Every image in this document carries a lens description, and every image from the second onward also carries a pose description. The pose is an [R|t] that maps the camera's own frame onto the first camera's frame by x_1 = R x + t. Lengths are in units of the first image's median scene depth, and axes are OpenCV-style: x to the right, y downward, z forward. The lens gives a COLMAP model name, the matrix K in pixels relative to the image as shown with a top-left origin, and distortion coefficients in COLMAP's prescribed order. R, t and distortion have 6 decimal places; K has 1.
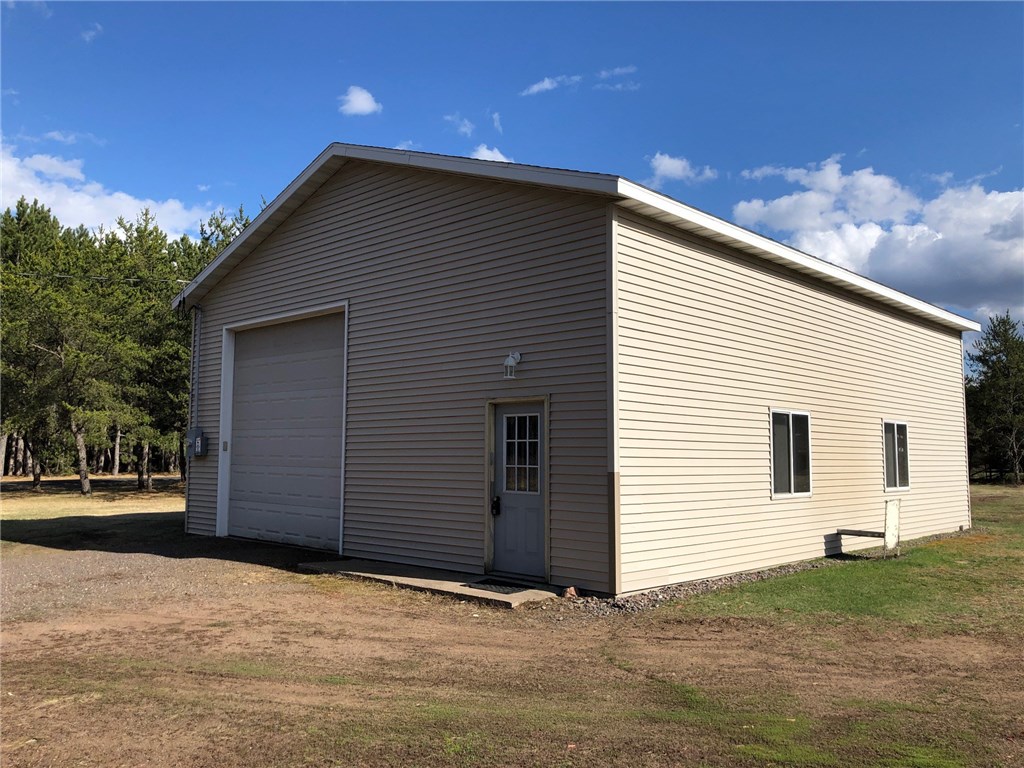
lens RADIAL K [[838.4, 0, 512.0], [0, 838.4, 384.0], [0, 0, 1]] dist [0.002050, -0.001079]
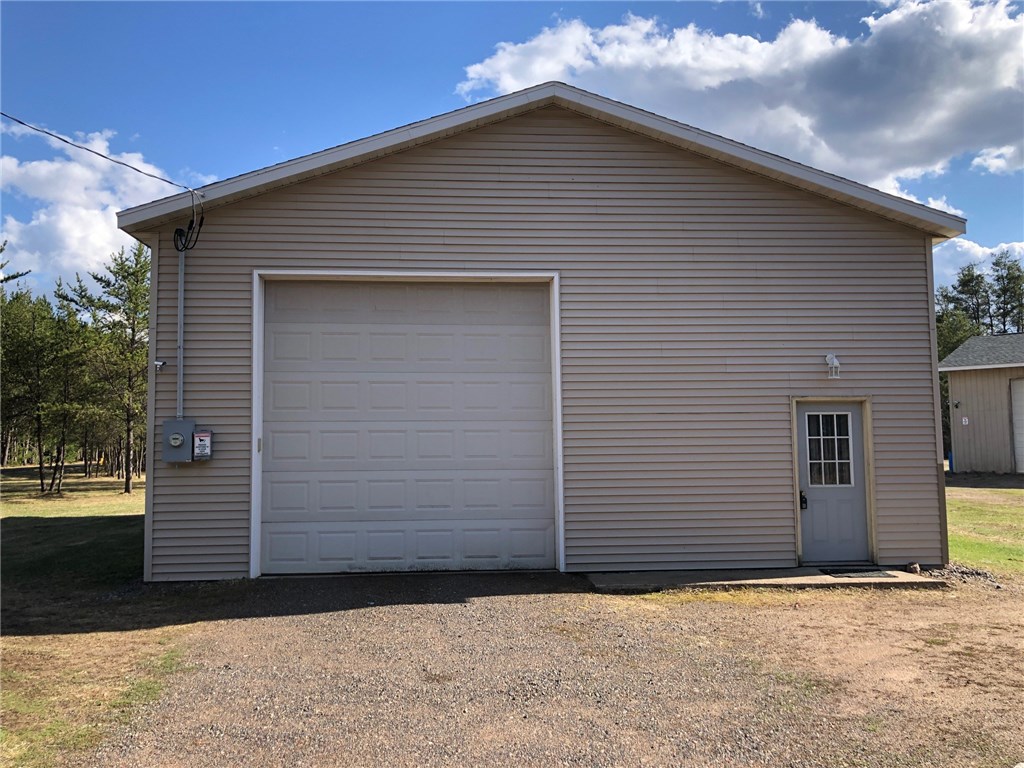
lens RADIAL K [[843.7, 0, 512.0], [0, 843.7, 384.0], [0, 0, 1]] dist [0.060198, 0.001137]
pose [[0.670946, 0.042650, 0.740278, -0.882145], [-0.049677, 0.998687, -0.012513, 0.027551], [-0.739840, -0.028379, 0.672184, 0.469007]]
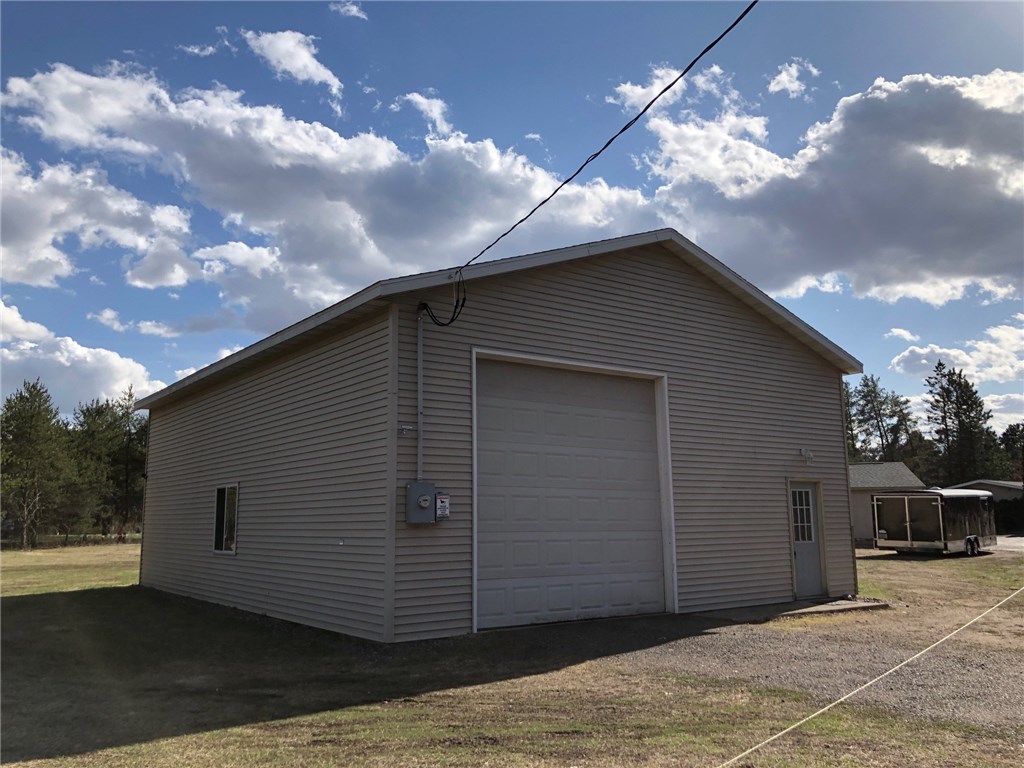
lens RADIAL K [[846.0, 0, 508.9], [0, 846.0, 368.9], [0, 0, 1]] dist [0.058710, -0.062093]
pose [[0.179765, 0.163340, 0.970054, -1.334819], [-0.077028, 0.985428, -0.151654, 0.078815], [-0.980689, -0.047459, 0.189728, 1.020360]]
